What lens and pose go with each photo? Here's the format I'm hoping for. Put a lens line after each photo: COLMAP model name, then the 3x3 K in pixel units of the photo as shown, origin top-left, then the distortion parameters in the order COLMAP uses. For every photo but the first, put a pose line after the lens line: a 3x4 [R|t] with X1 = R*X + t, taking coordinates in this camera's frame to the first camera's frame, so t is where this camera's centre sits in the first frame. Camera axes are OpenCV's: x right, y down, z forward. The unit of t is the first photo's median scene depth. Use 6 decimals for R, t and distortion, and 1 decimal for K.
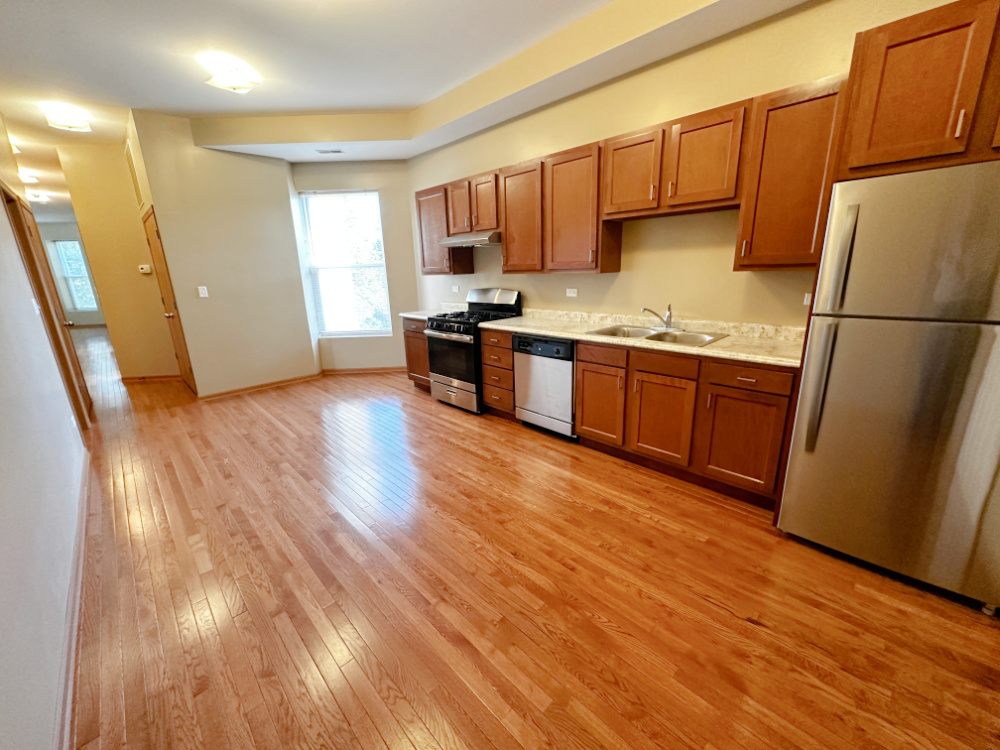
lens RADIAL K [[399.3, 0, 500.8], [0, 399.3, 372.4], [0, 0, 1]] dist [0.002830, -0.000071]
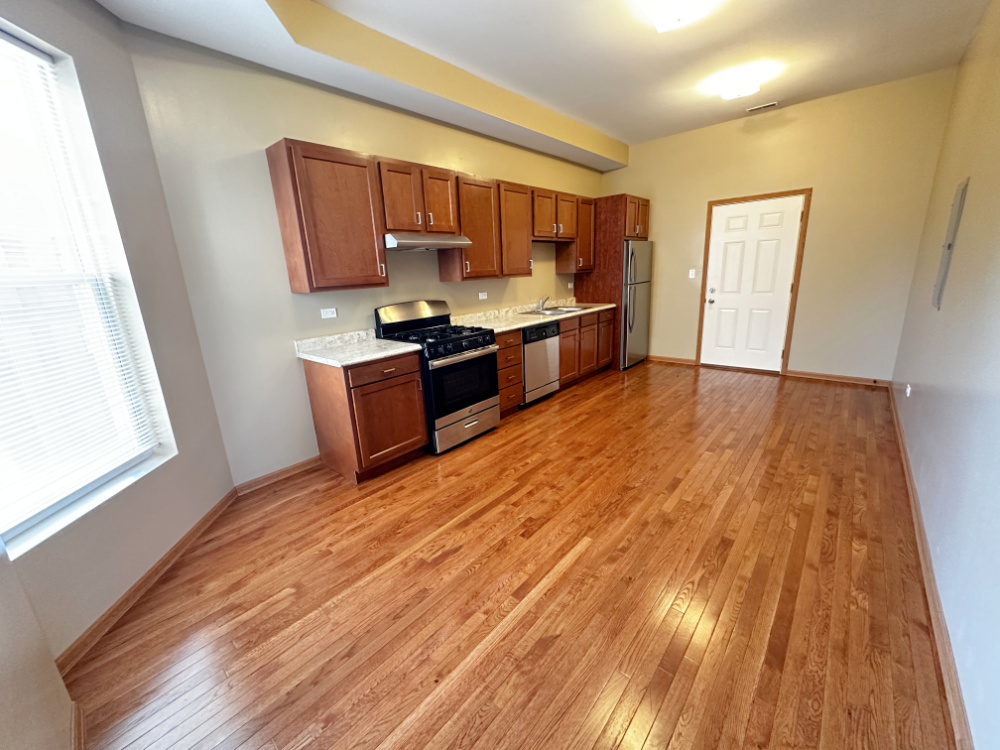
lens RADIAL K [[399.3, 0, 500.6], [0, 399.3, 376.6], [0, 0, 1]] dist [0.002830, -0.000071]
pose [[-0.084351, -0.222076, 0.971374, -1.117156], [0.304236, 0.922558, 0.237335, -0.266105], [-0.948855, 0.315546, -0.010255, 1.135696]]
